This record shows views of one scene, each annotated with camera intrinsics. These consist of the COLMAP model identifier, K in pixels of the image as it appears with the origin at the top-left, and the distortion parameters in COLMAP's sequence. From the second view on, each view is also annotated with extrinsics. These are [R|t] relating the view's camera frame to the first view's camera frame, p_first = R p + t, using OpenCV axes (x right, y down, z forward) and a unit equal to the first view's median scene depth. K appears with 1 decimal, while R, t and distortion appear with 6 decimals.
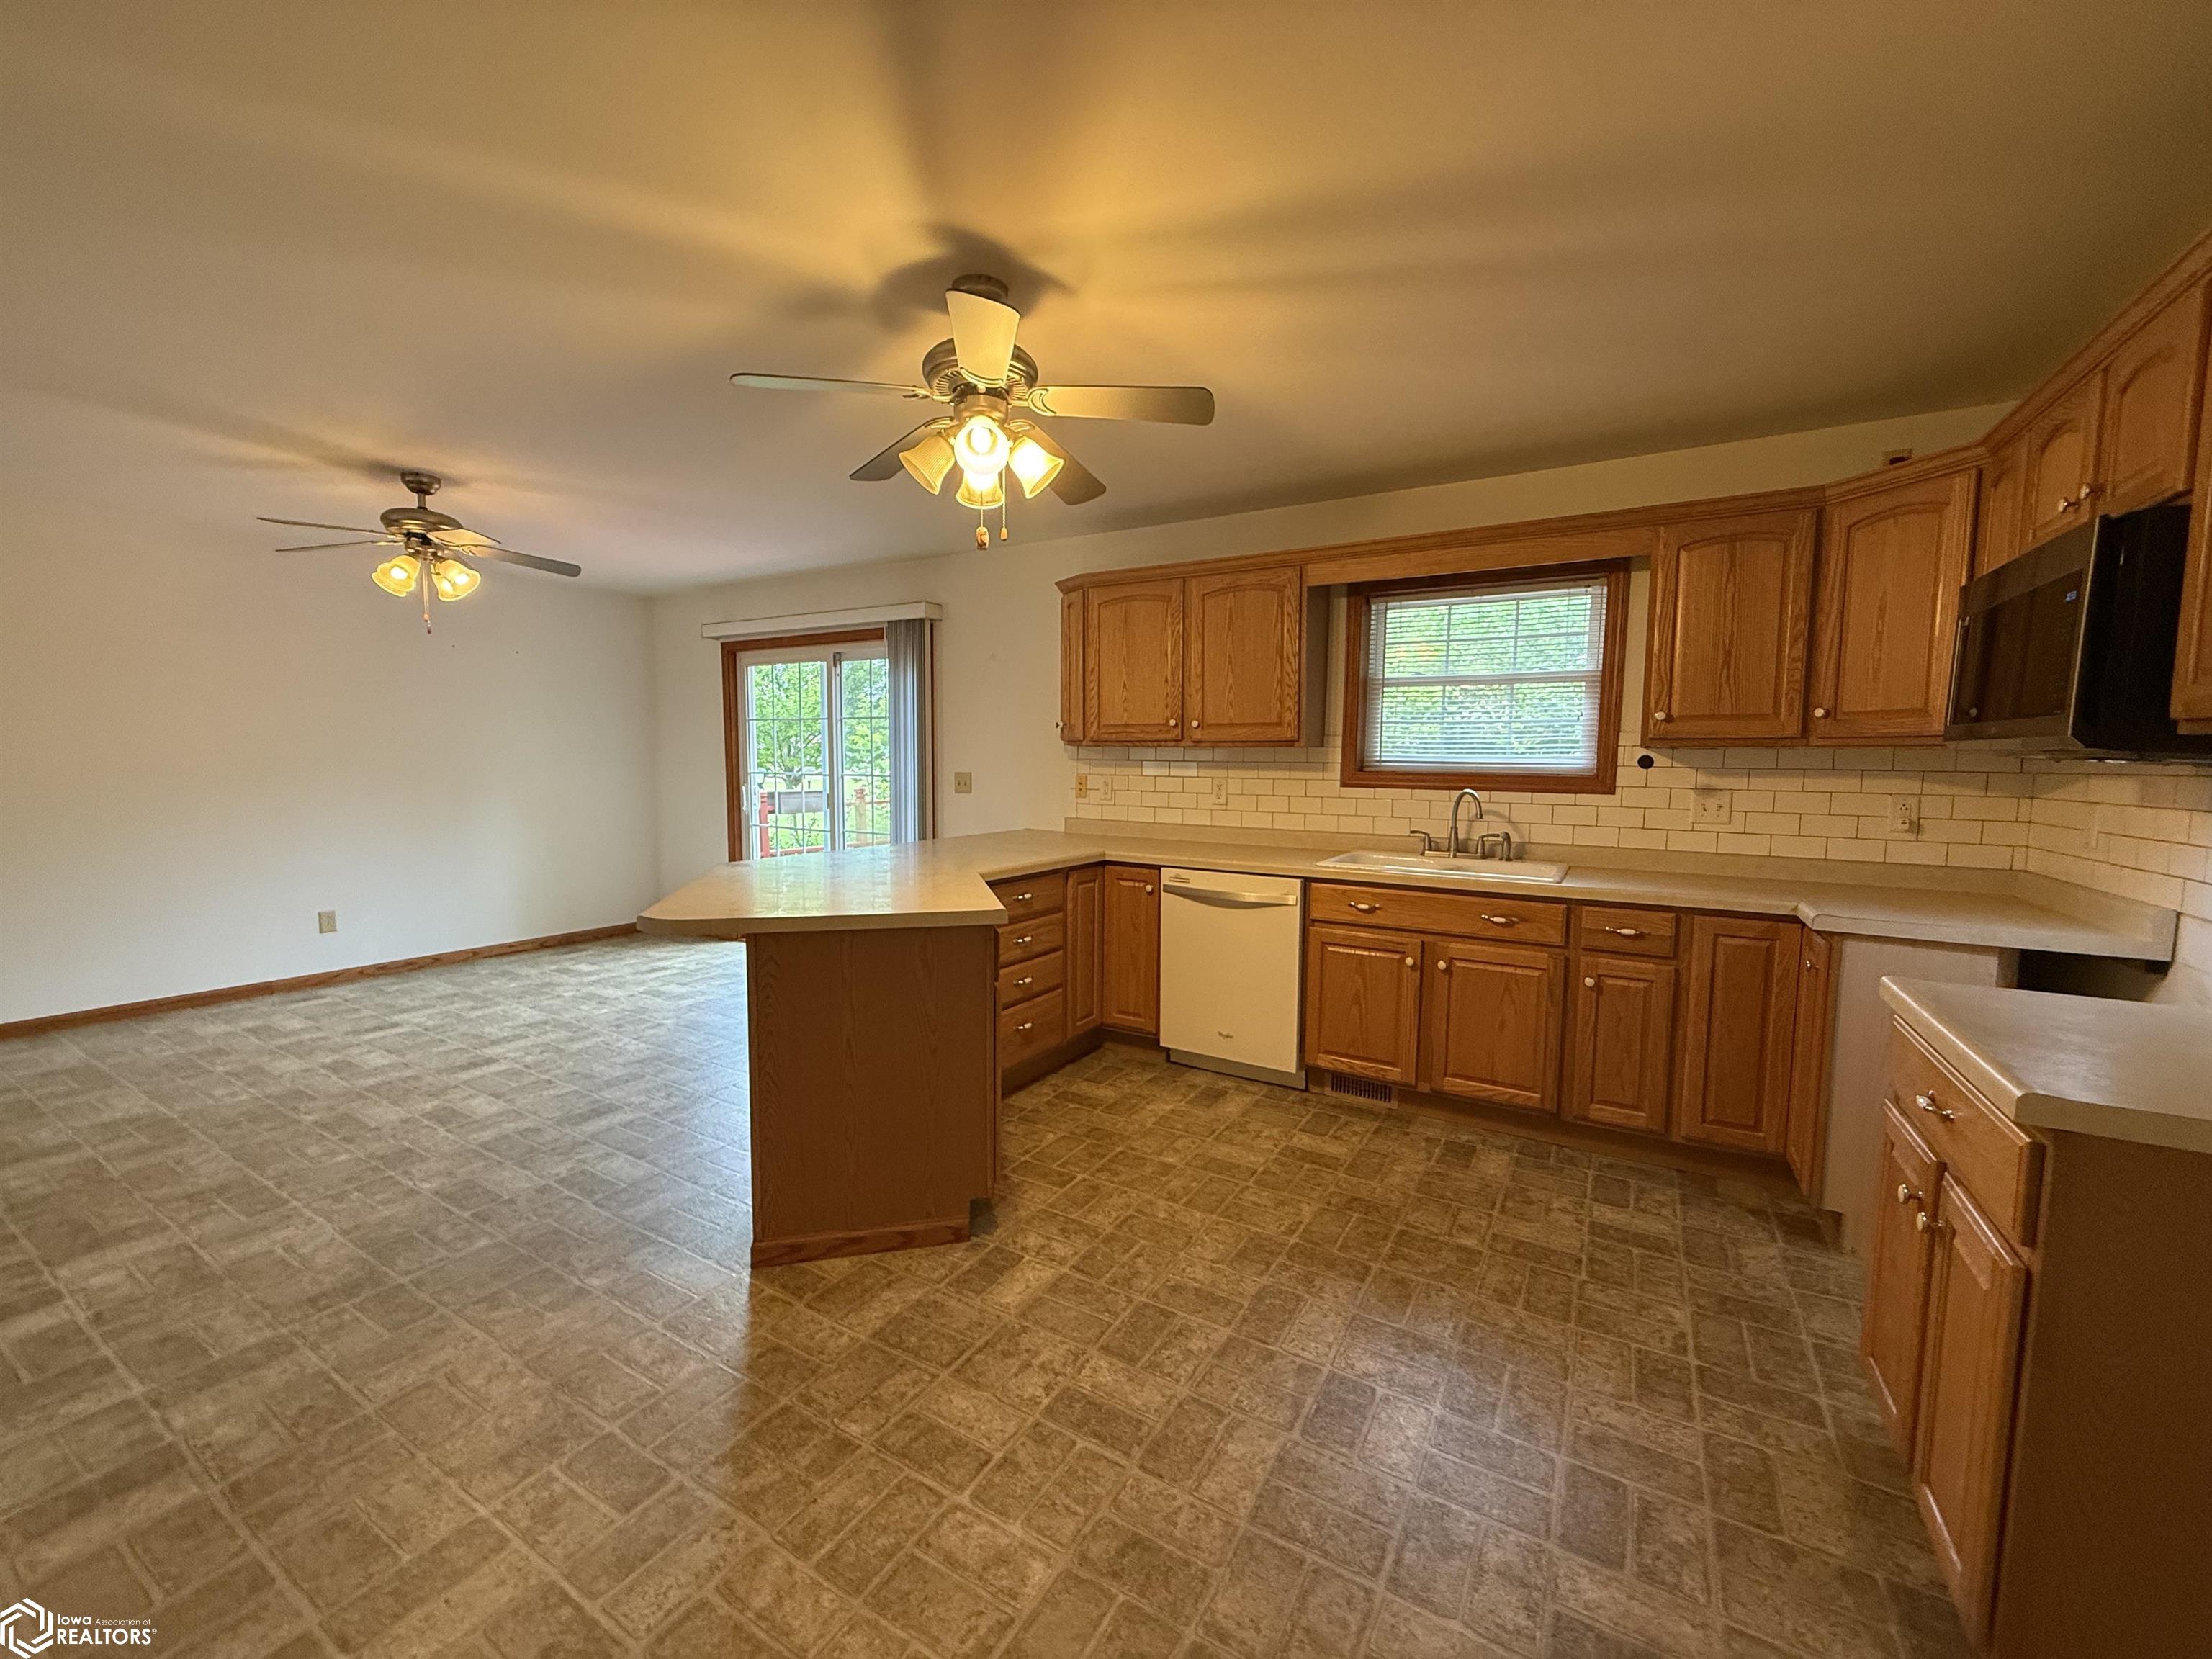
lens RADIAL K [[882.0, 0, 1100.7], [0, 882.0, 827.8], [0, 0, 1]] dist [-0.000988, -0.000512]
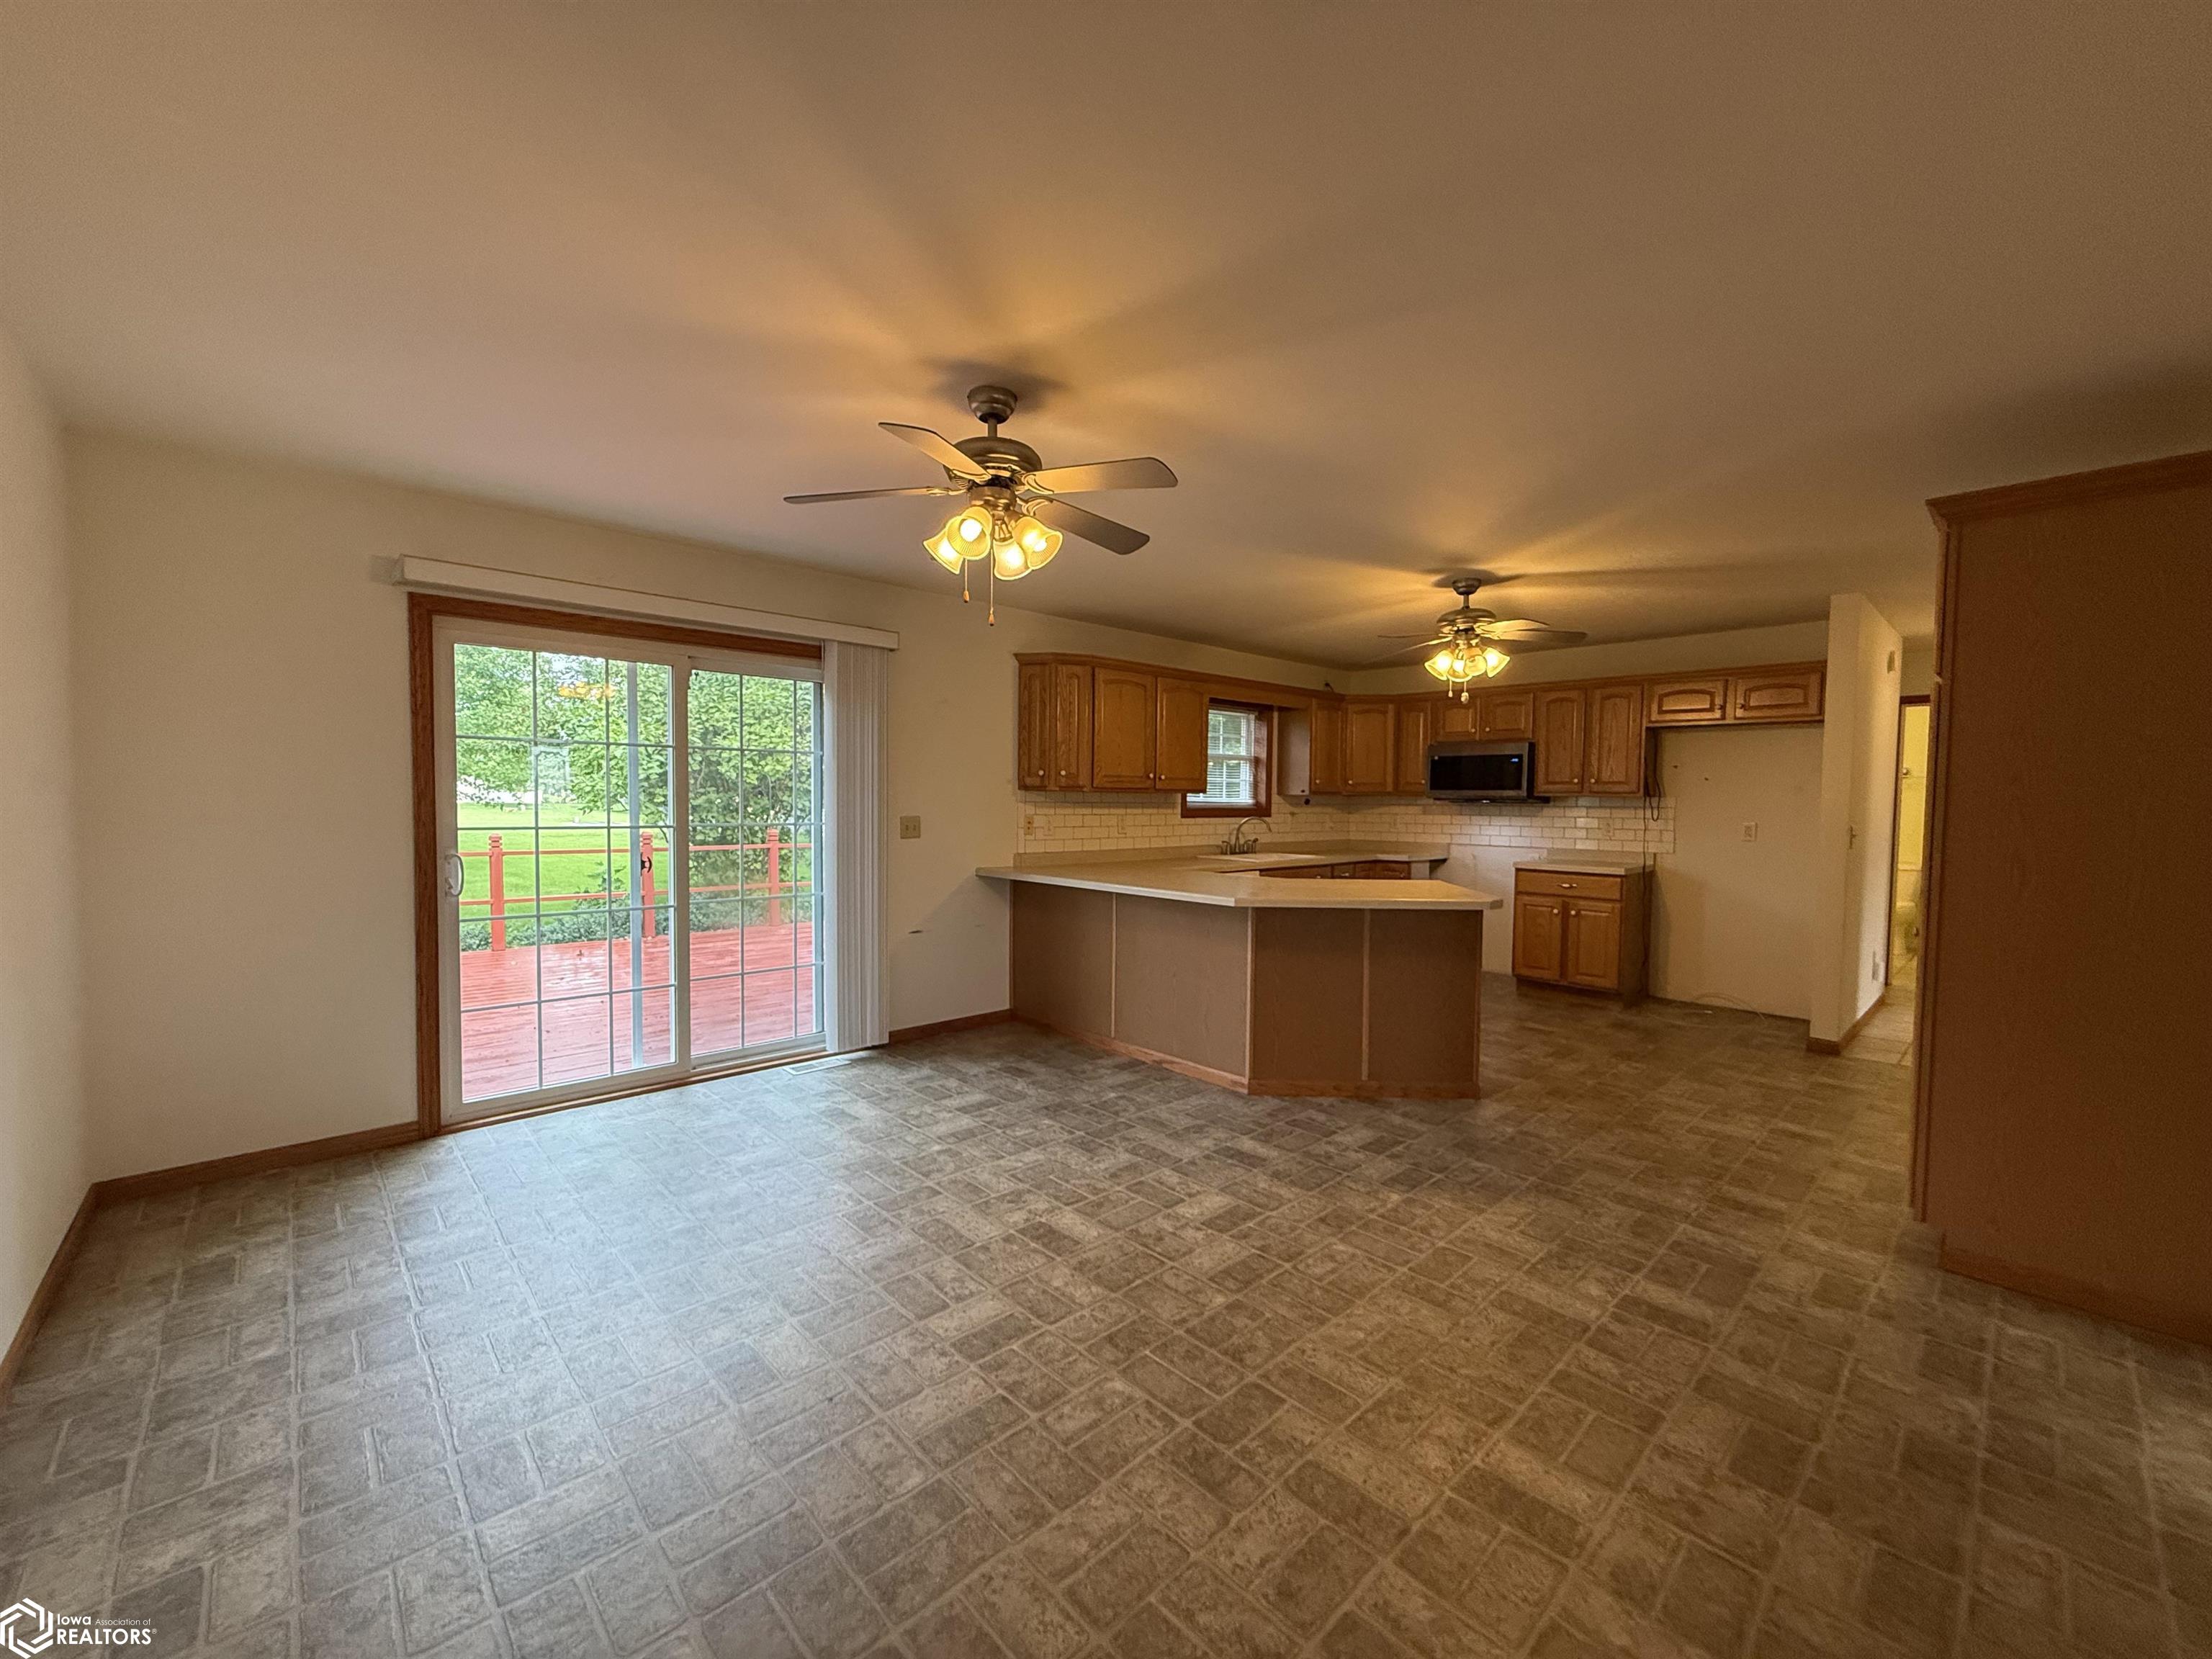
lens RADIAL K [[882.0, 0, 1100.9], [0, 882.0, 836.2], [0, 0, 1]] dist [-0.000988, -0.000512]
pose [[0.273352, -0.047826, 0.960724, -1.310358], [0.070863, 0.997051, 0.029472, -0.071542], [-0.959300, 0.060024, 0.275935, 0.703026]]
